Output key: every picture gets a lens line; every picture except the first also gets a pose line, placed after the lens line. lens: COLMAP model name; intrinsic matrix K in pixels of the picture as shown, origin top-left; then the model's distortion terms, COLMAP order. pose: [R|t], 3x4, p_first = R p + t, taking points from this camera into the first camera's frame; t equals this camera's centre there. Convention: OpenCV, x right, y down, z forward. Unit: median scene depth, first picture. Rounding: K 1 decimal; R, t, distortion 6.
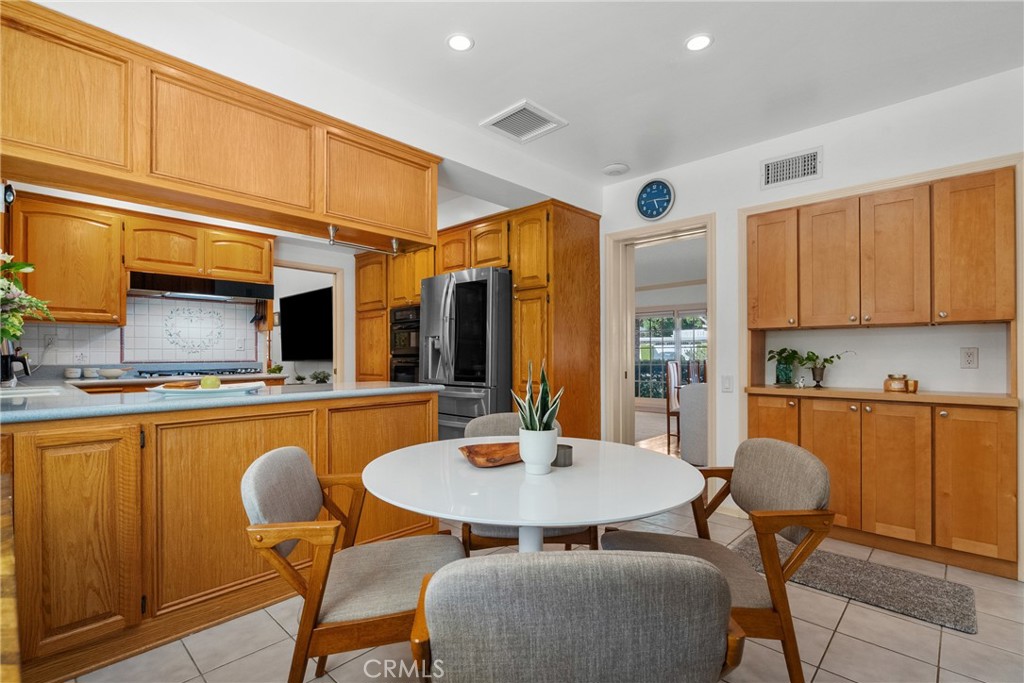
lens RADIAL K [[467.2, 0, 512.1], [0, 467.2, 348.5], [0, 0, 1]] dist [-0.000609, 0.000120]
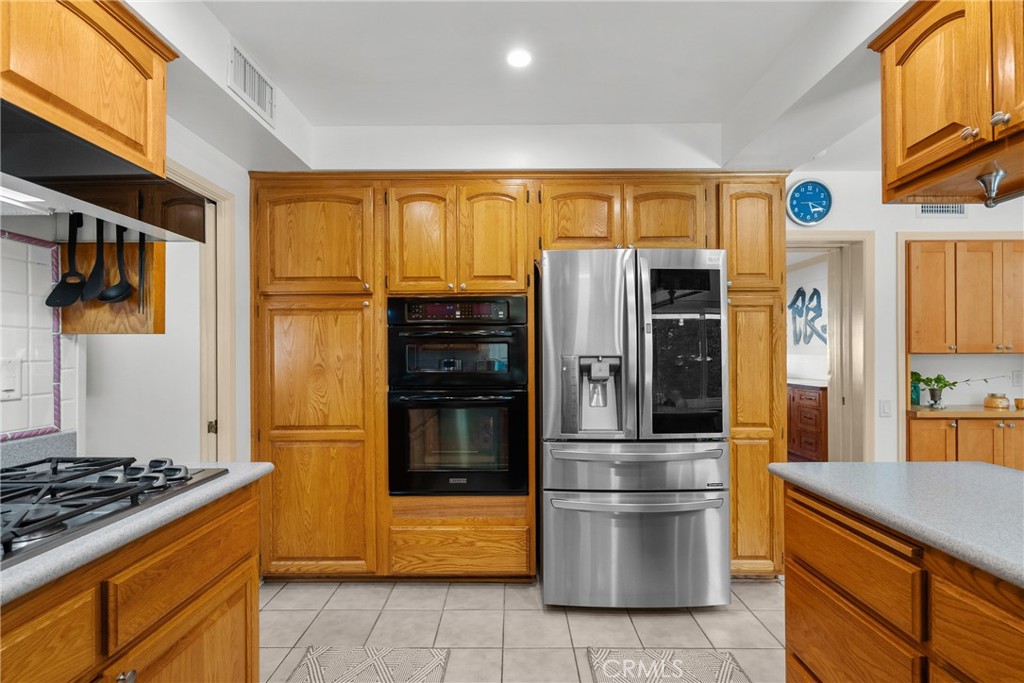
lens RADIAL K [[467.2, 0, 512.1], [0, 467.2, 348.5], [0, 0, 1]] dist [-0.000609, 0.000120]
pose [[0.731630, 0.006908, 0.681667, -0.698176], [-0.006812, 0.999973, -0.002822, -0.036943], [-0.681668, -0.002578, 0.731657, 0.733065]]
